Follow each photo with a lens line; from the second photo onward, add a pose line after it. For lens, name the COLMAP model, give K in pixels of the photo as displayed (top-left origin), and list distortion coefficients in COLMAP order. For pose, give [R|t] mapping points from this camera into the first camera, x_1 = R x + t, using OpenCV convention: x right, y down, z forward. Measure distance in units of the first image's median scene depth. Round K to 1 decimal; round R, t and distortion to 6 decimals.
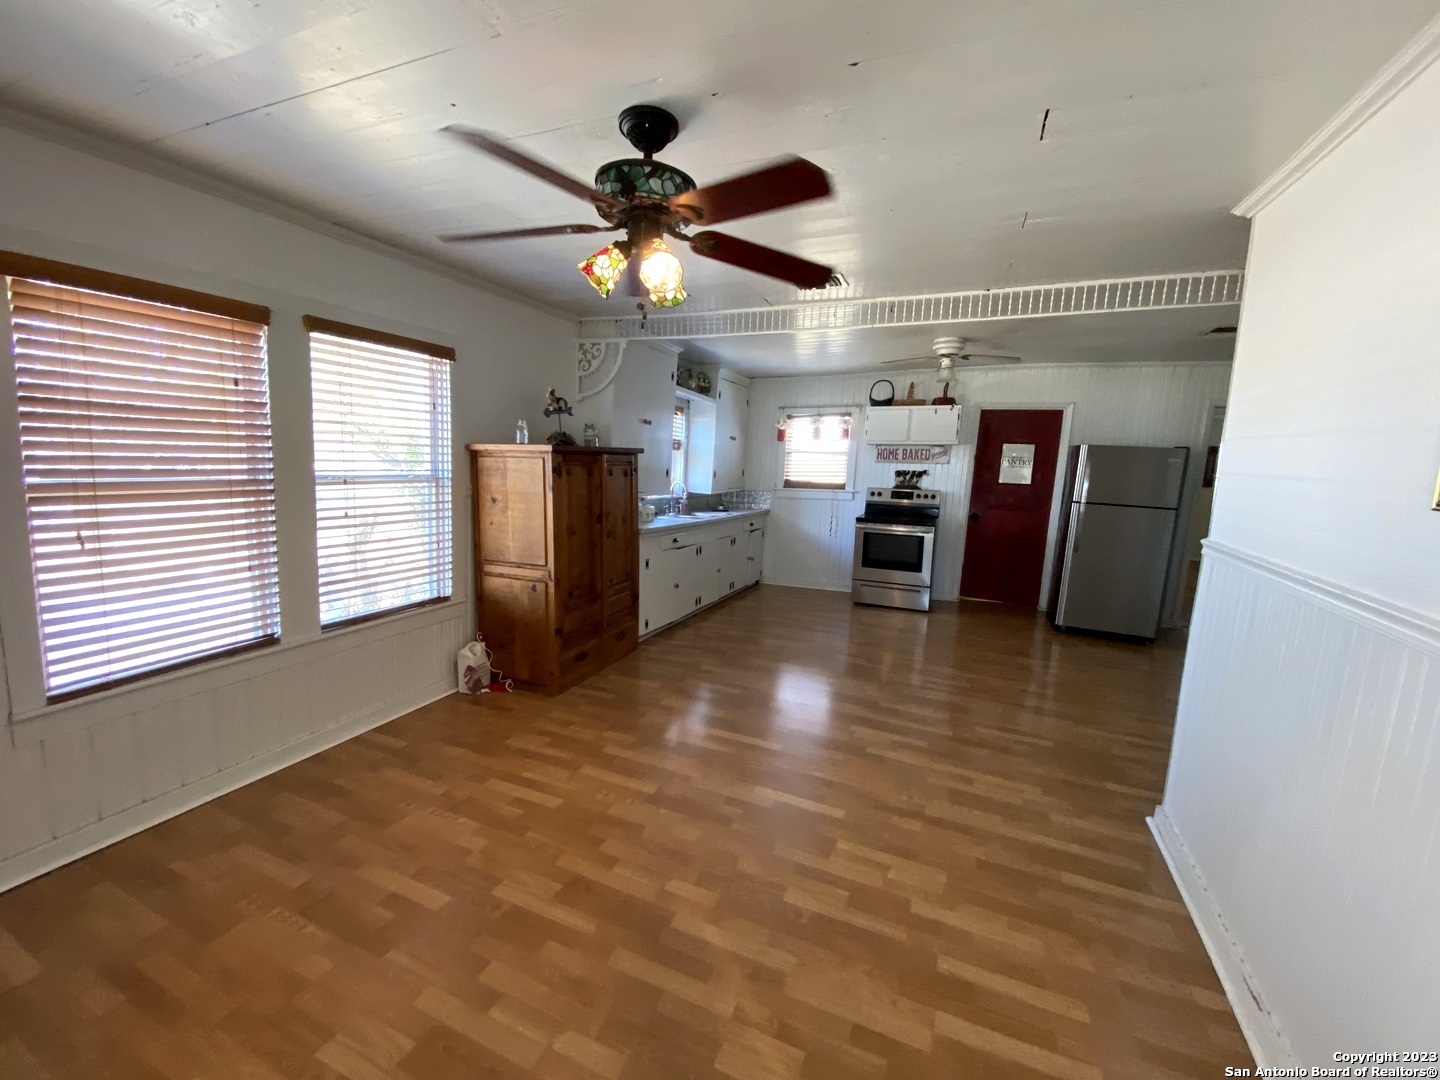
lens RADIAL K [[581.6, 0, 720.0], [0, 581.6, 540.0], [0, 0, 1]] dist [0.012357, -0.000086]
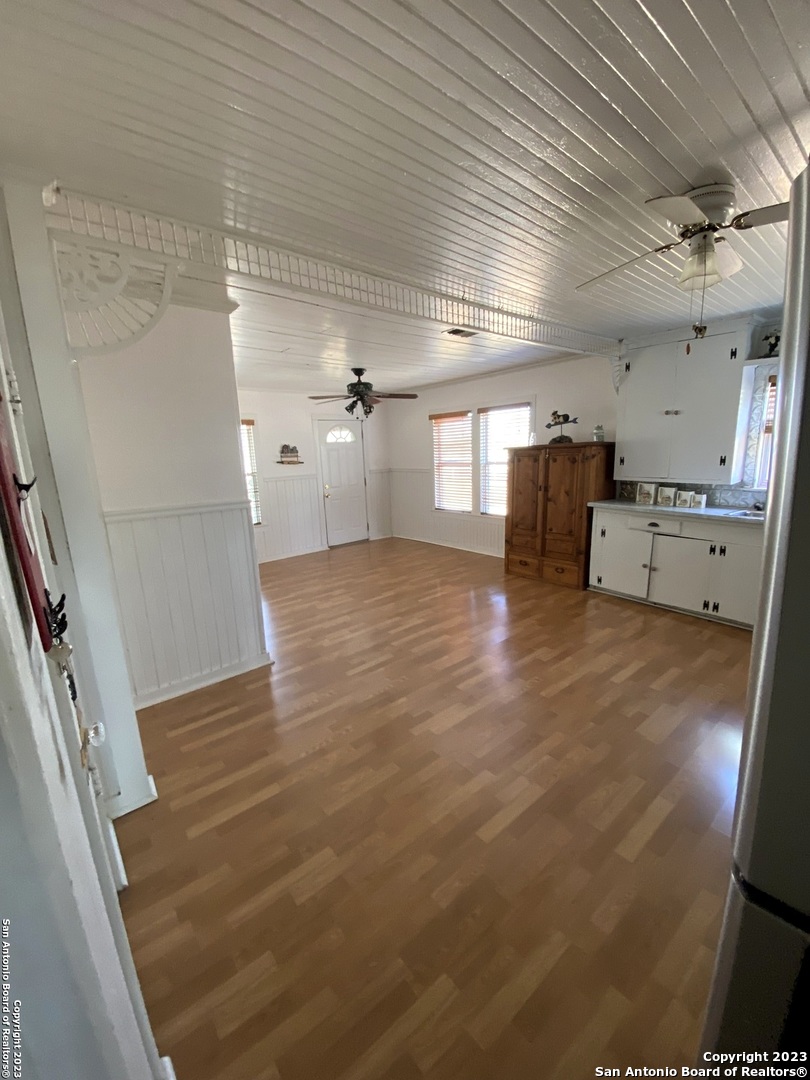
lens RADIAL K [[433.2, 0, 405.0], [0, 433.2, 540.0], [0, 0, 1]] dist [0.061834, -0.000018]
pose [[-0.461800, 0.149189, -0.874348, 1.408415], [-0.124252, 0.965152, 0.230309, -0.171005], [0.878238, 0.214996, -0.427170, 1.582297]]
